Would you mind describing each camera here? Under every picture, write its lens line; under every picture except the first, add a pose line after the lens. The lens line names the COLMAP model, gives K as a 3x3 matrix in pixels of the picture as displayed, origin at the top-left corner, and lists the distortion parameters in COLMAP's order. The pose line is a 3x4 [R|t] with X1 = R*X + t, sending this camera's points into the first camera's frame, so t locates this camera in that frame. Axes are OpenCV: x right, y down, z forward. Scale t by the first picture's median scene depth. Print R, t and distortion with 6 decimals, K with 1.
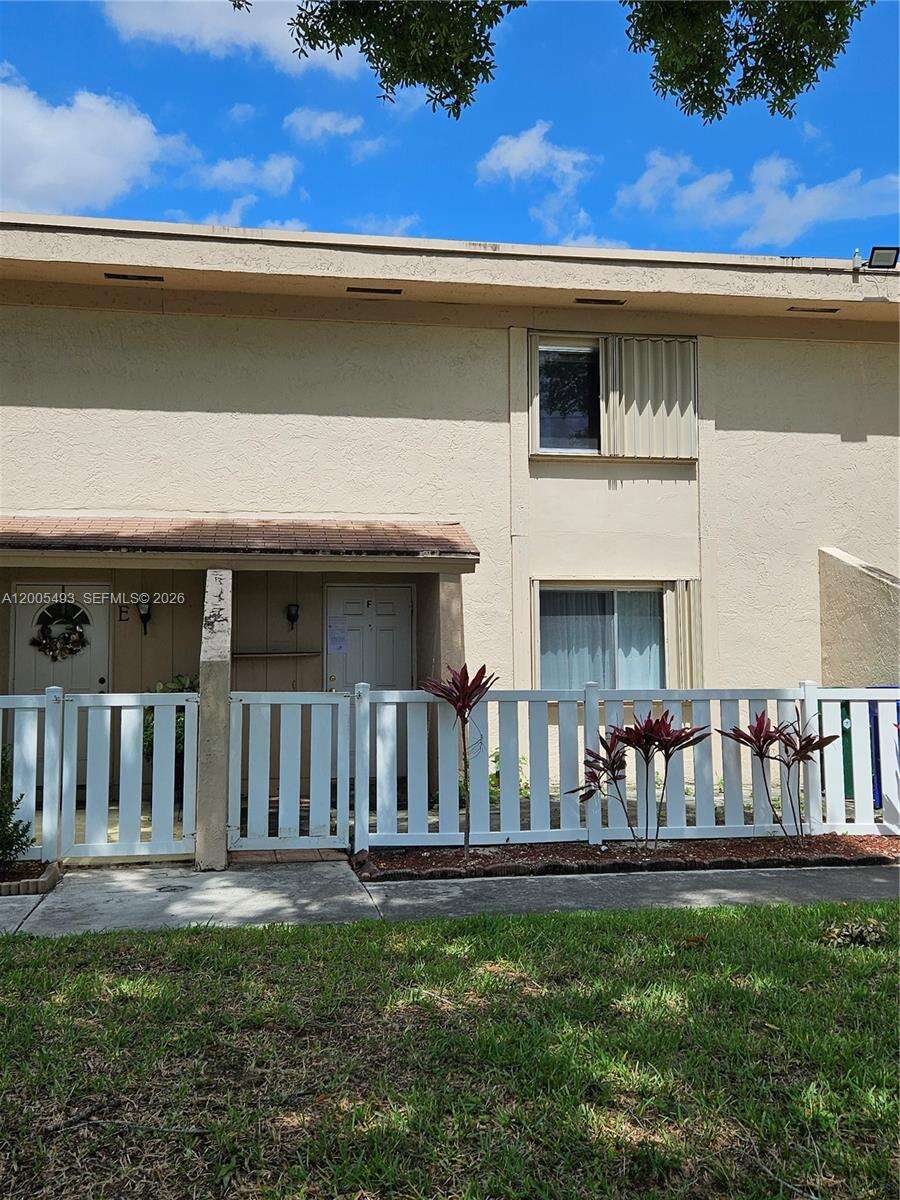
lens RADIAL K [[804.4, 0, 450.0], [0, 804.4, 600.0], [0, 0, 1]] dist [0.048201, -0.000493]
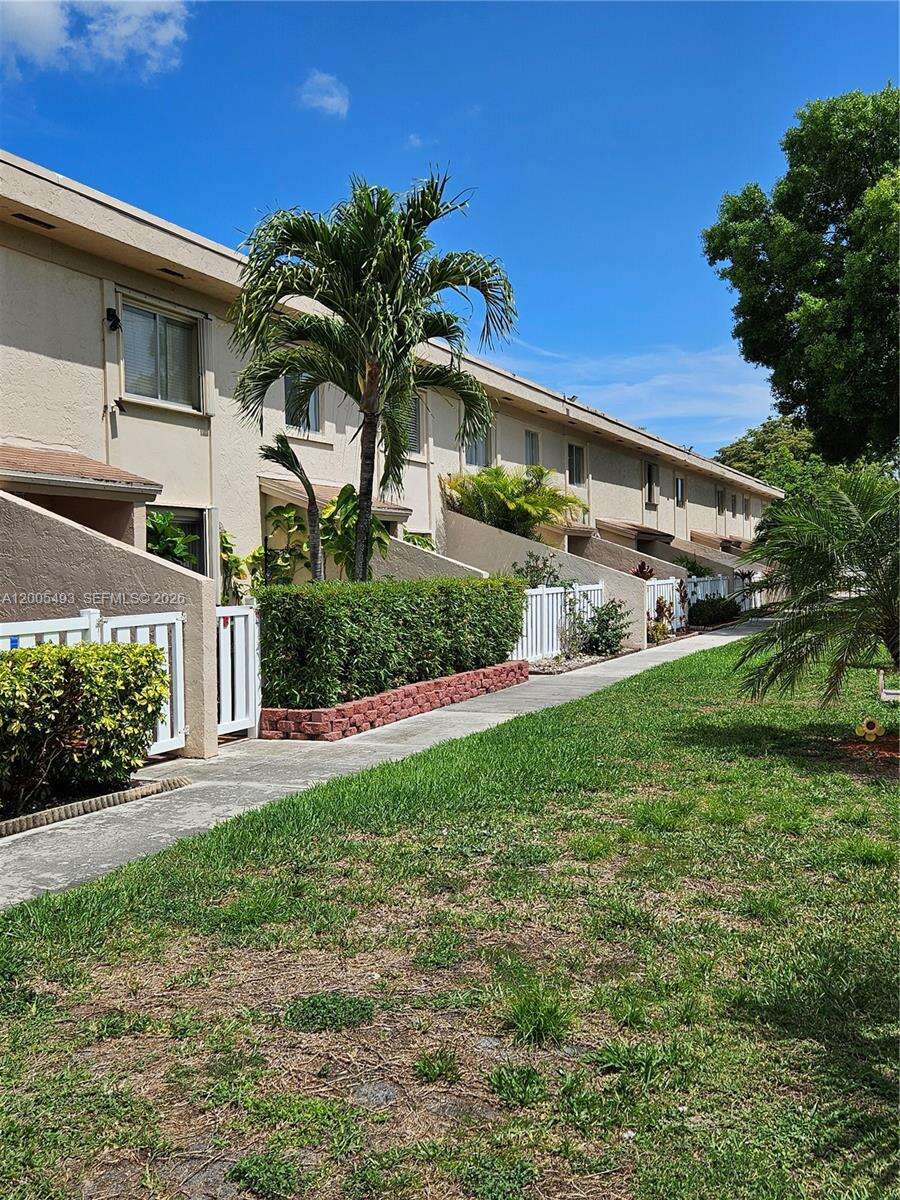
lens RADIAL K [[804.4, 0, 450.0], [0, 804.4, 600.0], [0, 0, 1]] dist [0.048201, -0.000493]
pose [[0.631339, -0.038197, 0.774566, -0.763490], [-0.030520, 0.996789, 0.074032, -0.008151], [-0.774906, -0.070379, 0.628146, -0.092869]]
